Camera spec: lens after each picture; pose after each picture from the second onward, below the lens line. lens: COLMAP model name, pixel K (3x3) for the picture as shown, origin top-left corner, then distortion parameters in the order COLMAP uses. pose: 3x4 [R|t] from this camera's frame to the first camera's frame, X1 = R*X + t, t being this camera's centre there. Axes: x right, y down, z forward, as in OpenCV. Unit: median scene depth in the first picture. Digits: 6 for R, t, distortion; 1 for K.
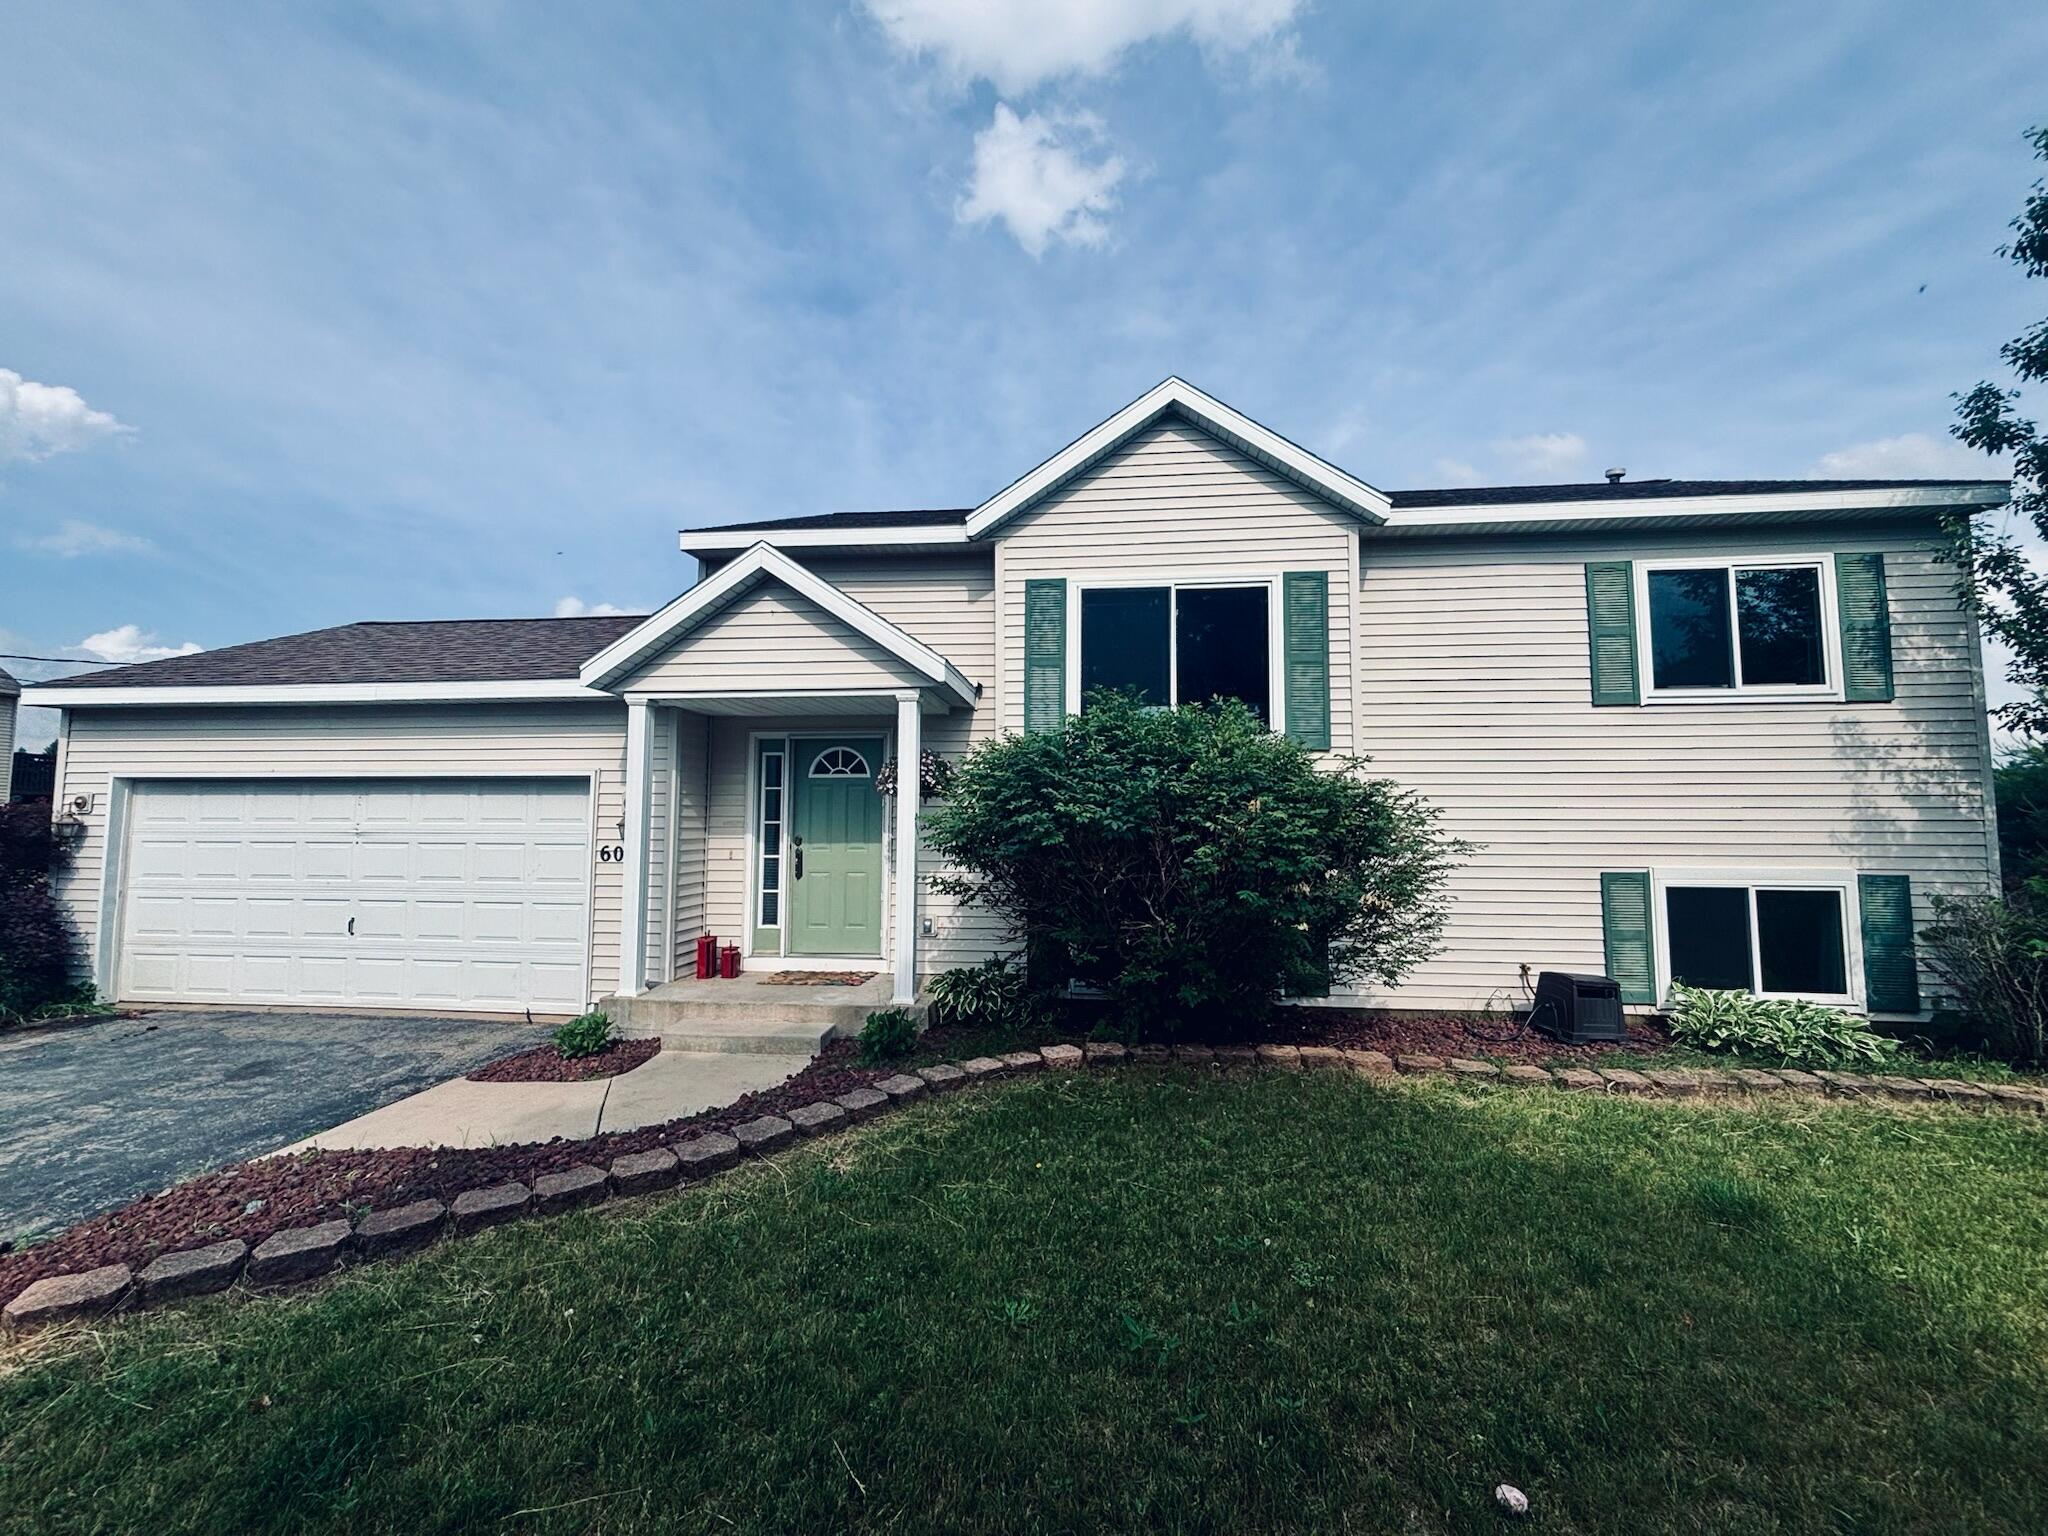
lens RADIAL K [[830.7, 0, 1024.0], [0, 830.7, 768.0], [0, 0, 1]] dist [0.014375, -0.000353]
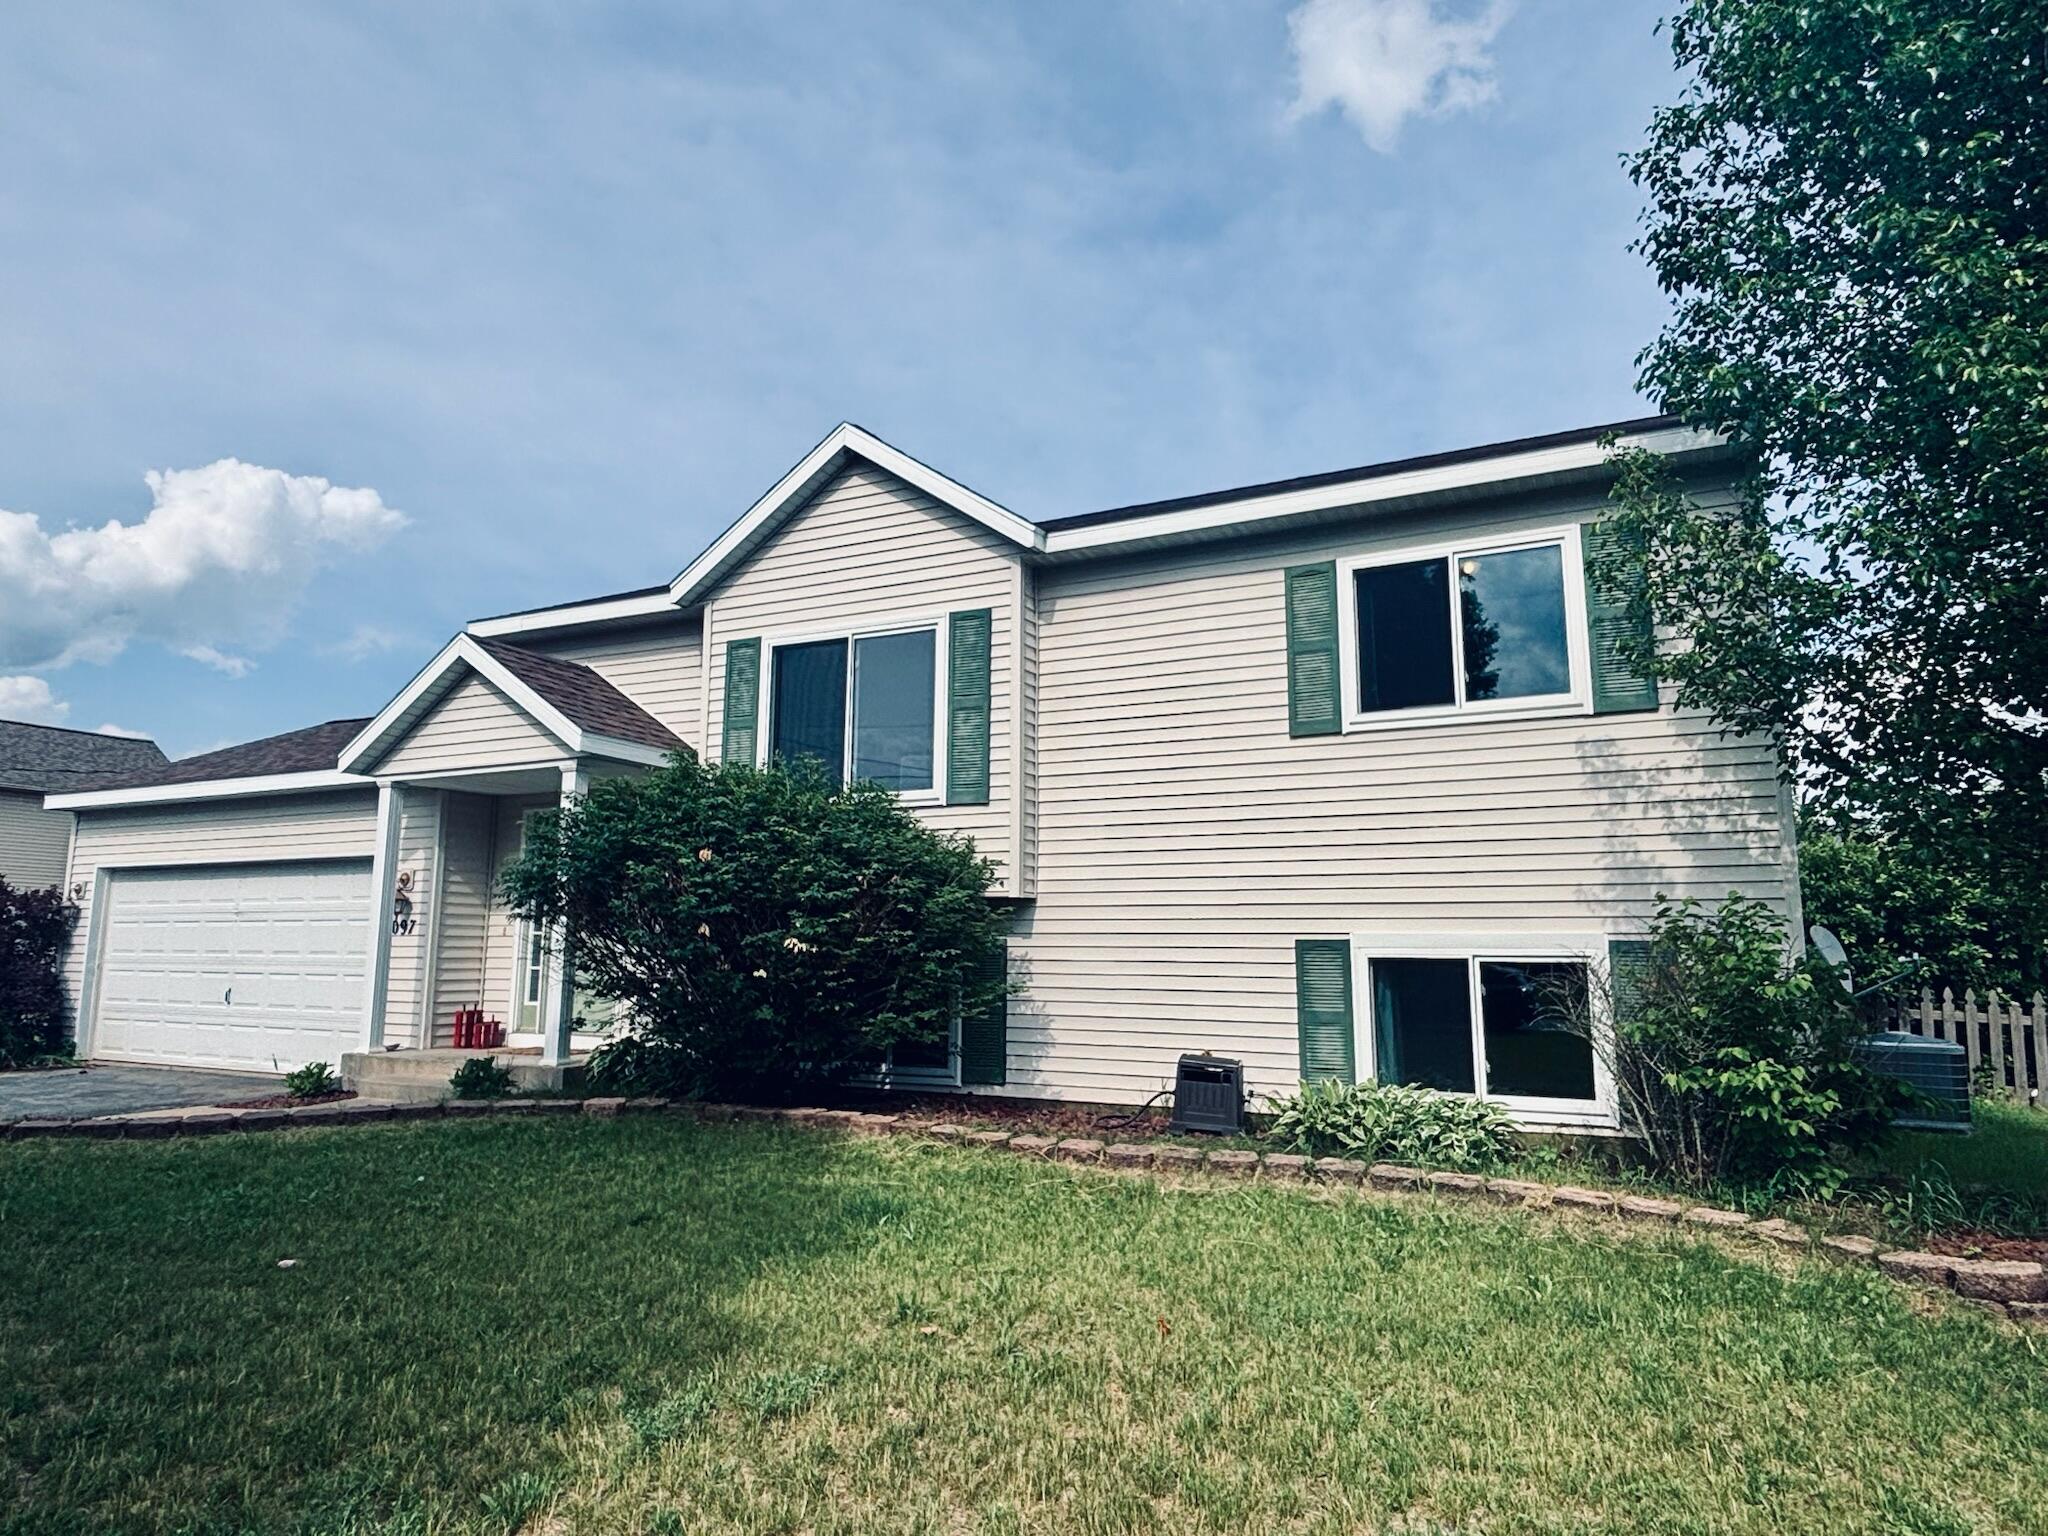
lens RADIAL K [[1213.6, 0, 1024.0], [0, 1213.6, 768.0], [0, 0, 1]] dist [0.059709, -0.047262]
pose [[0.938132, -0.049026, -0.342791, 0.843485], [0.019777, 0.995897, -0.088310, 0.056753], [0.345713, 0.076067, 0.935252, -0.214469]]
